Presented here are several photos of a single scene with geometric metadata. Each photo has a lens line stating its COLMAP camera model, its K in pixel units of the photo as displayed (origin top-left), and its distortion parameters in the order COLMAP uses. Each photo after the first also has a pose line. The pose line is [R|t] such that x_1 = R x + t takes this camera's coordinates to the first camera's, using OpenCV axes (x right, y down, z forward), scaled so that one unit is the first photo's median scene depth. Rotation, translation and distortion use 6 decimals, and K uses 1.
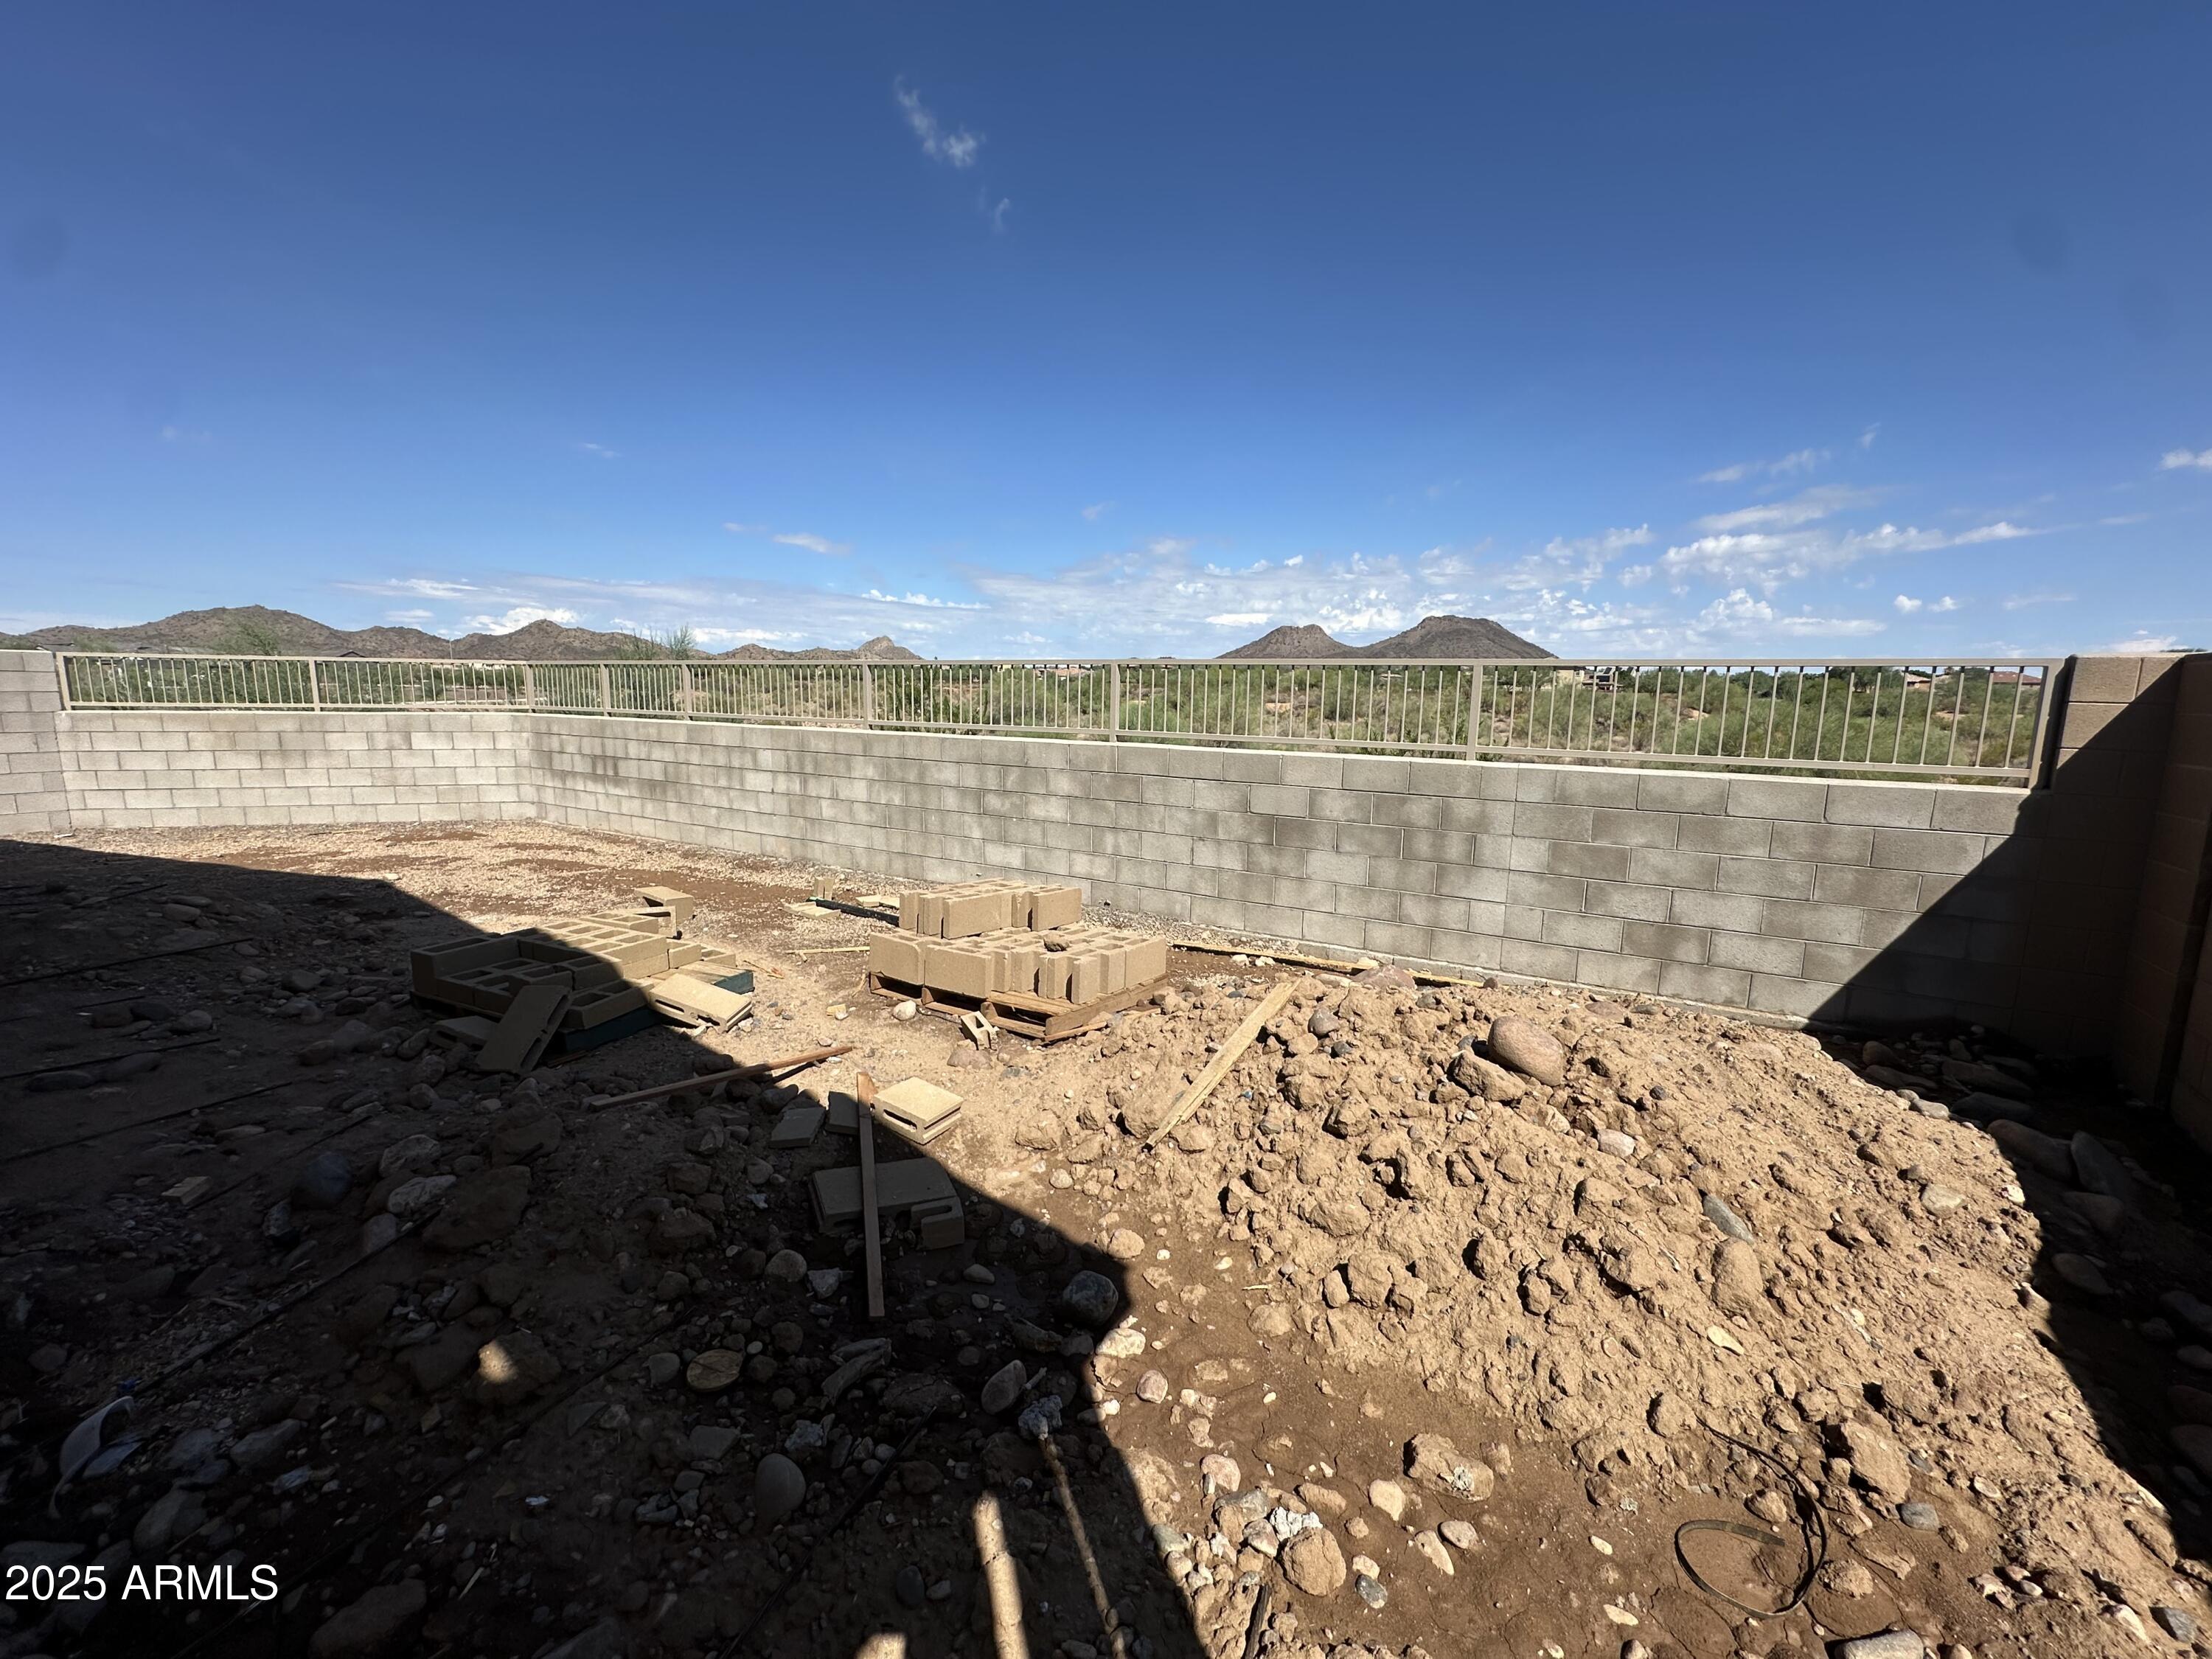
lens RADIAL K [[885.8, 0, 1098.5], [0, 885.8, 819.1], [0, 0, 1]] dist [-0.022170, 0.004594]
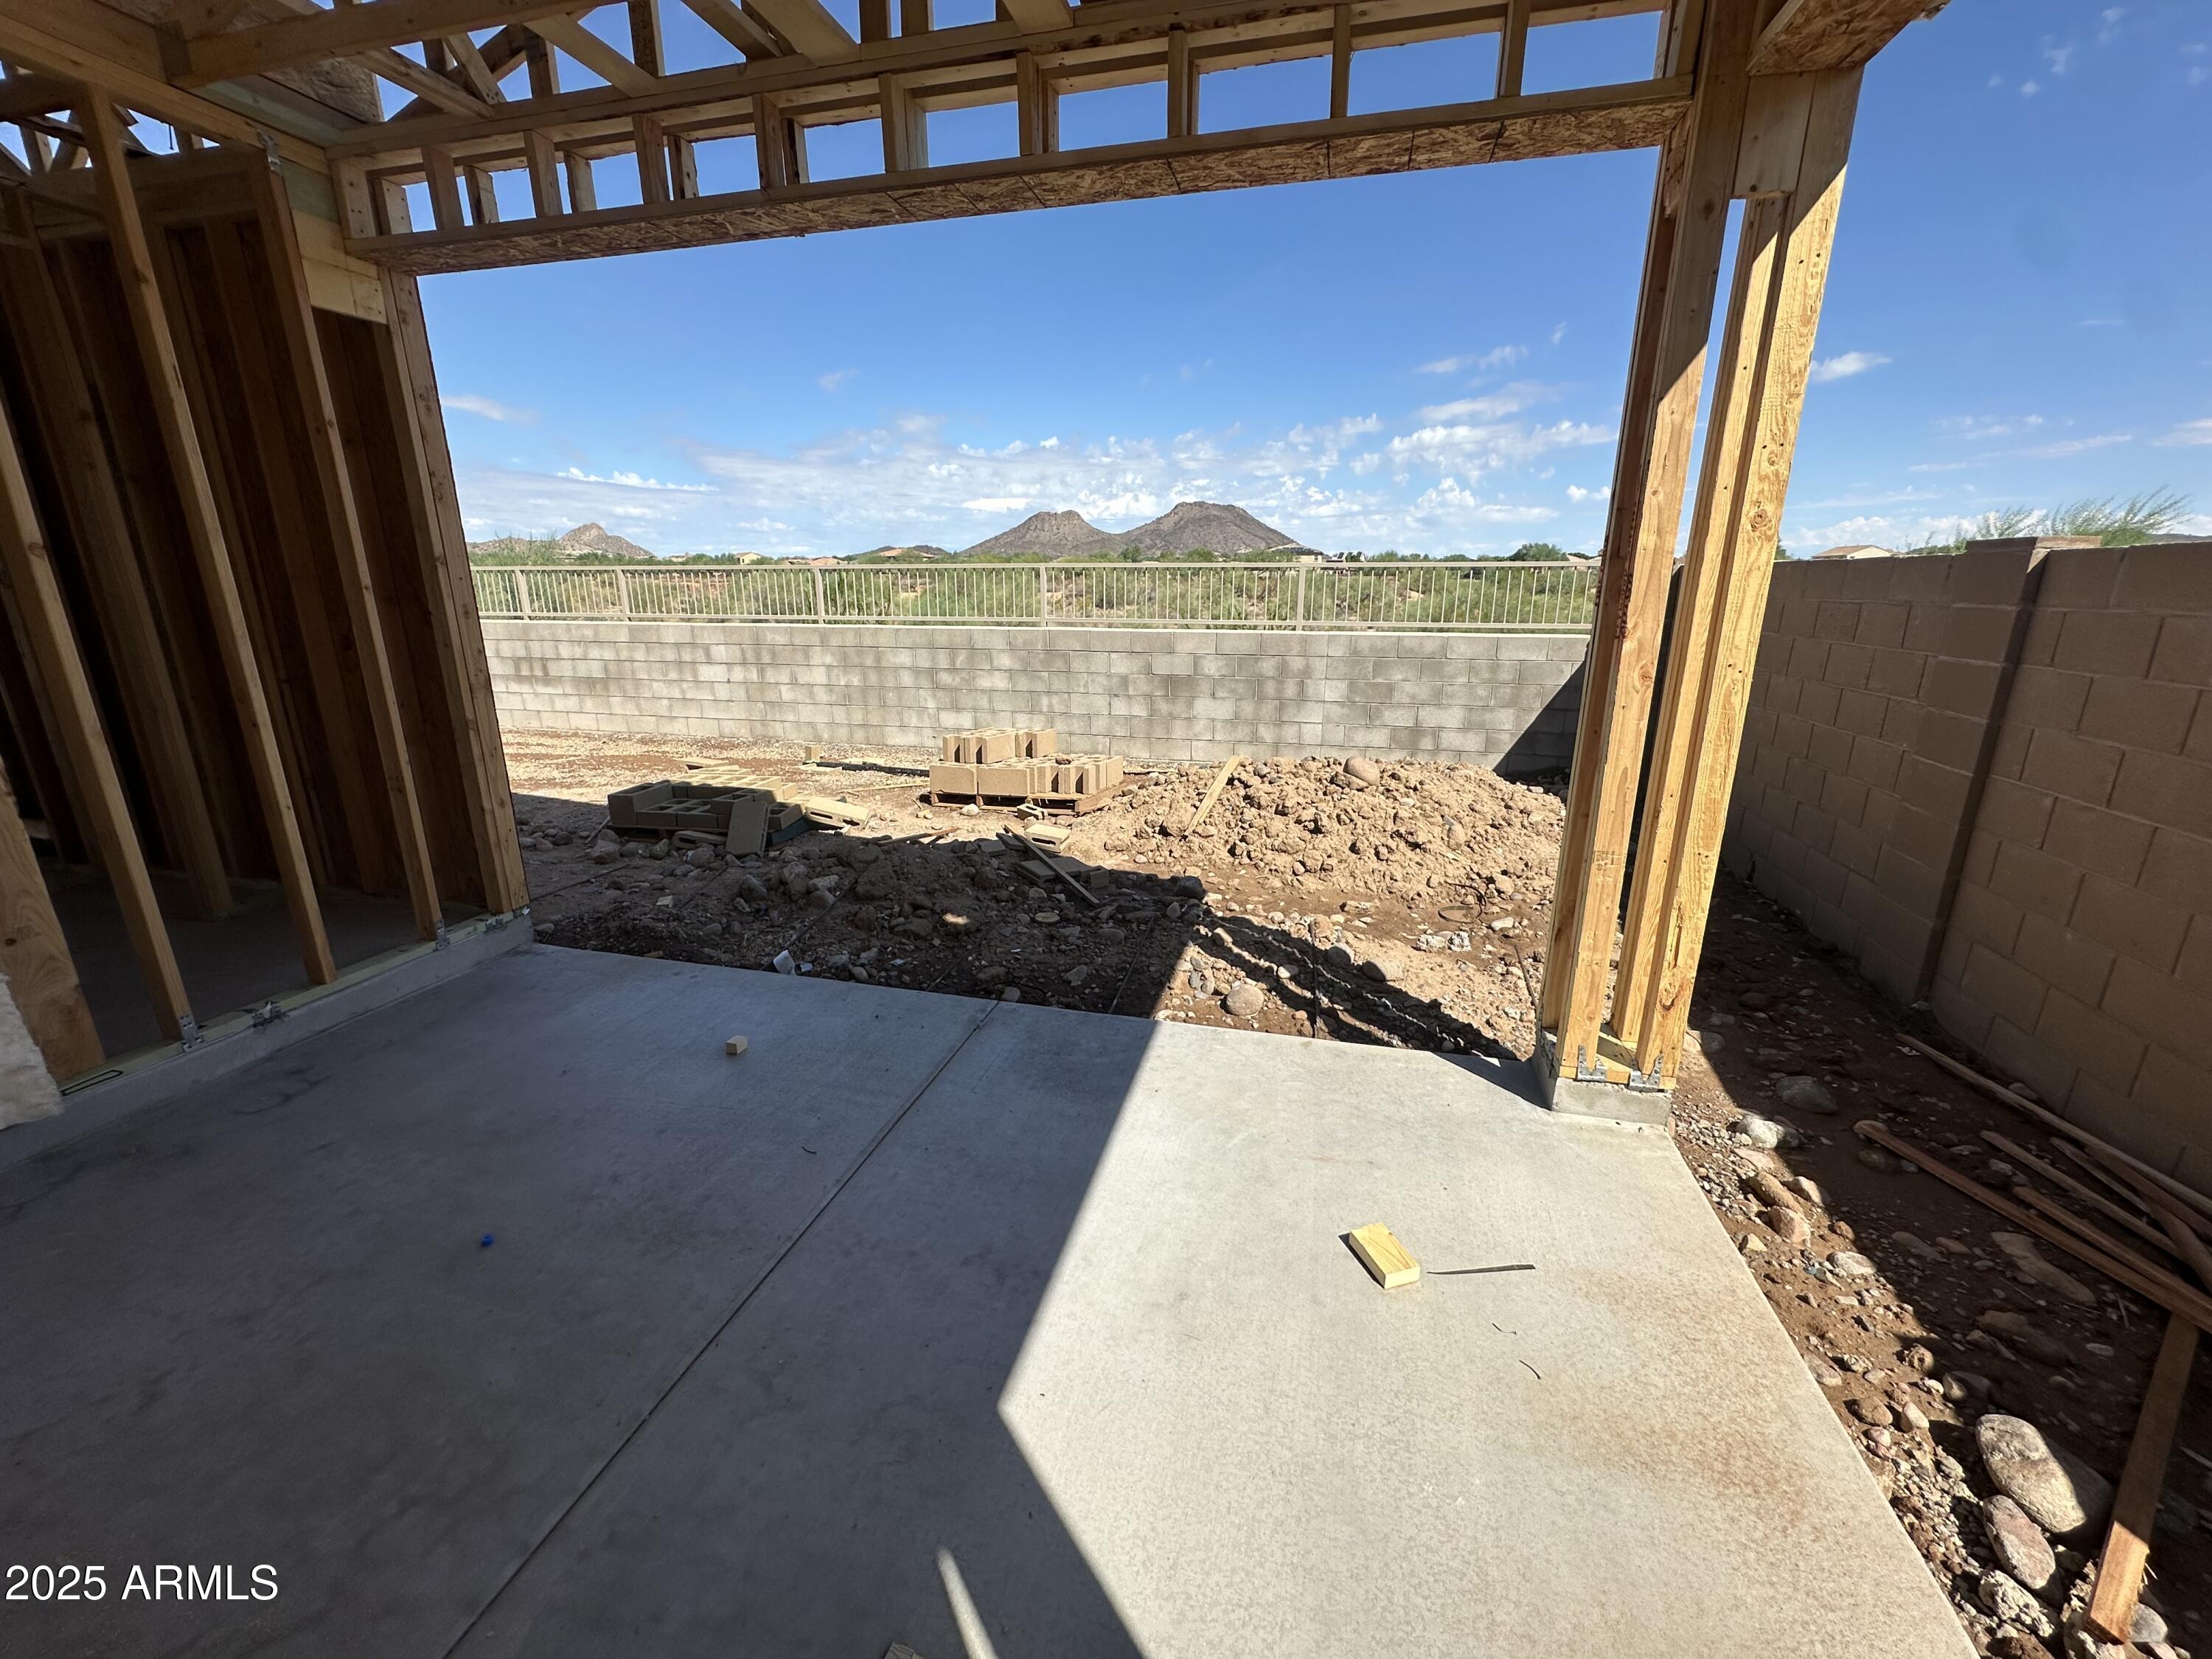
lens RADIAL K [[883.1, 0, 1110.3], [0, 883.1, 832.6], [0, 0, 1]] dist [-0.012067, 0.000097]
pose [[0.962657, -0.088643, 0.255799, -0.274221], [0.053553, 0.988556, 0.141030, 0.039876], [-0.265373, -0.122065, 0.956388, -0.362927]]
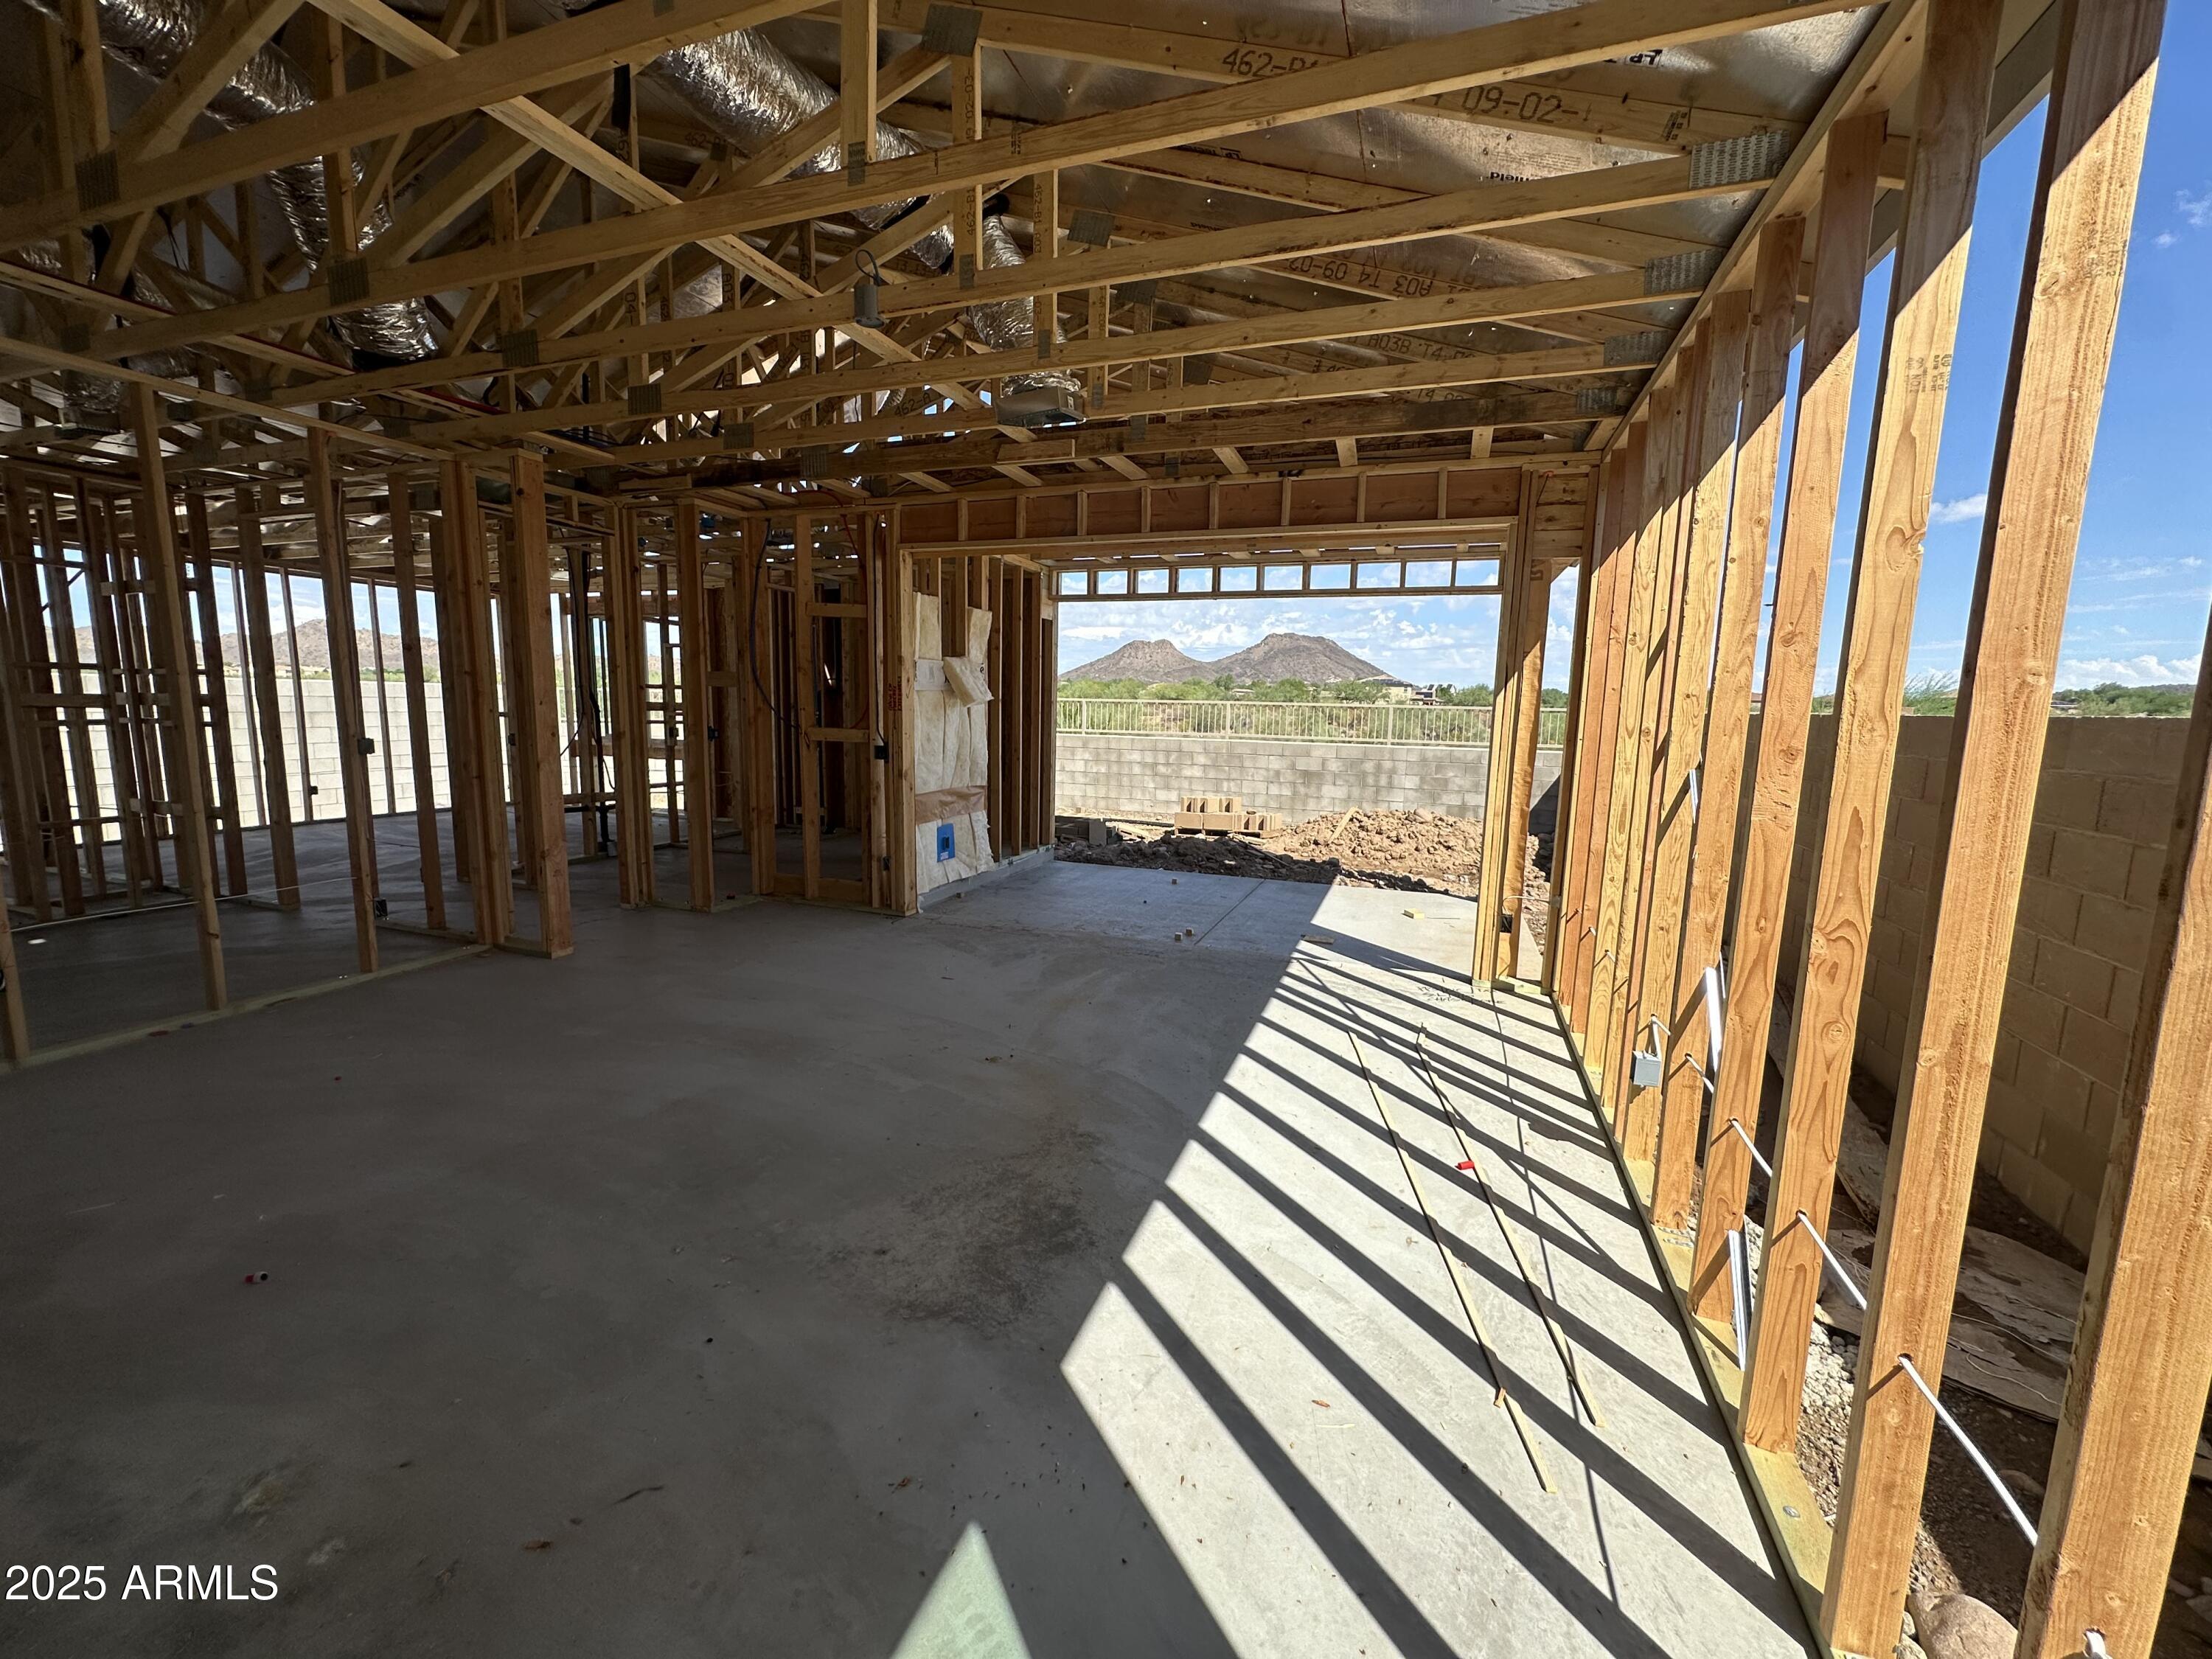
lens RADIAL K [[887.7, 0, 1106.0], [0, 887.7, 829.5], [0, 0, 1]] dist [-0.012573, 0.004362]
pose [[0.985716, -0.017590, 0.167496, -0.690121], [0.017974, 0.999838, -0.000773, 0.138743], [-0.167455, 0.003773, 0.985873, -1.165618]]
